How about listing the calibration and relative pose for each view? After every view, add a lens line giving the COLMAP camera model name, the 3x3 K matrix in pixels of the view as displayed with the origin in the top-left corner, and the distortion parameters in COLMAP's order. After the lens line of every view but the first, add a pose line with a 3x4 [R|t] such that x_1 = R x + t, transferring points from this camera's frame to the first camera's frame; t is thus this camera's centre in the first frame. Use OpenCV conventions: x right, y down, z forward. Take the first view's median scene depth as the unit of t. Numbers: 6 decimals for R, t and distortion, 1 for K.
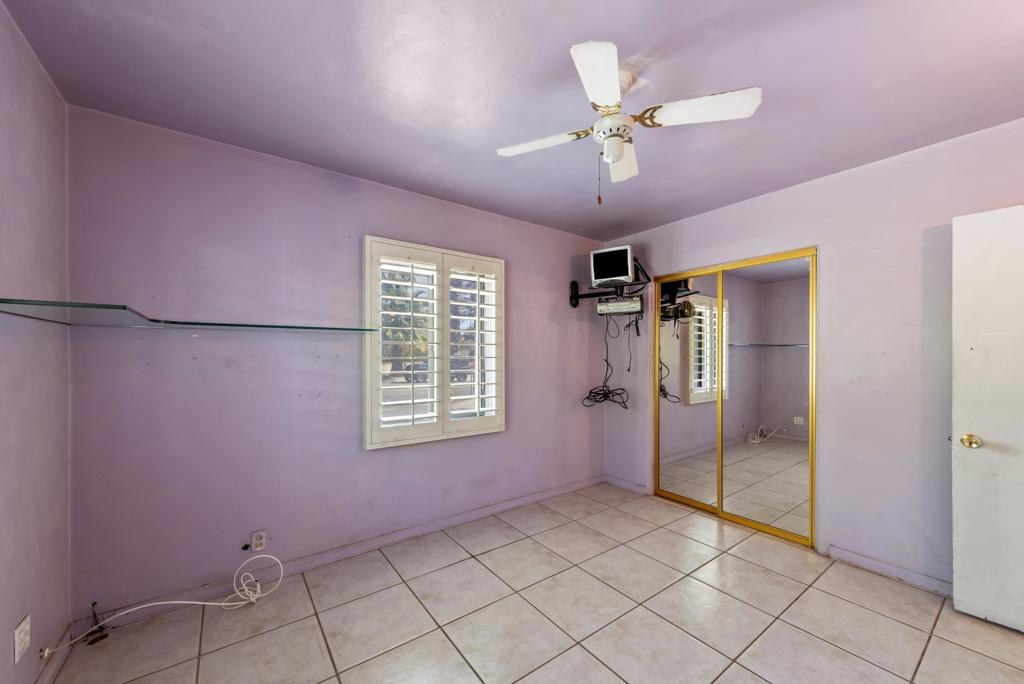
lens RADIAL K [[381.4, 0, 510.4], [0, 381.4, 350.6], [0, 0, 1]] dist [0.000463, 0.000028]
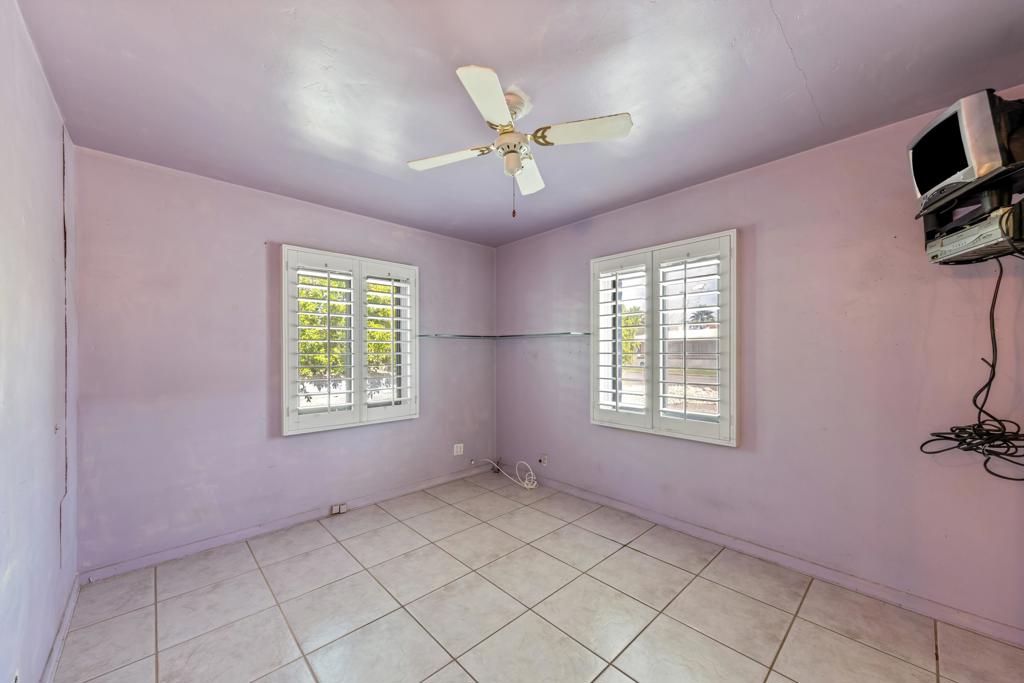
lens RADIAL K [[385.7, 0, 512.0], [0, 385.7, 341.5], [0, 0, 1]] dist [-0.000012, -0.000020]
pose [[0.118886, -0.026844, -0.992545, 0.902270], [0.013343, 0.999587, -0.025437, 0.010100], [0.992818, -0.010219, 0.119195, 0.567011]]
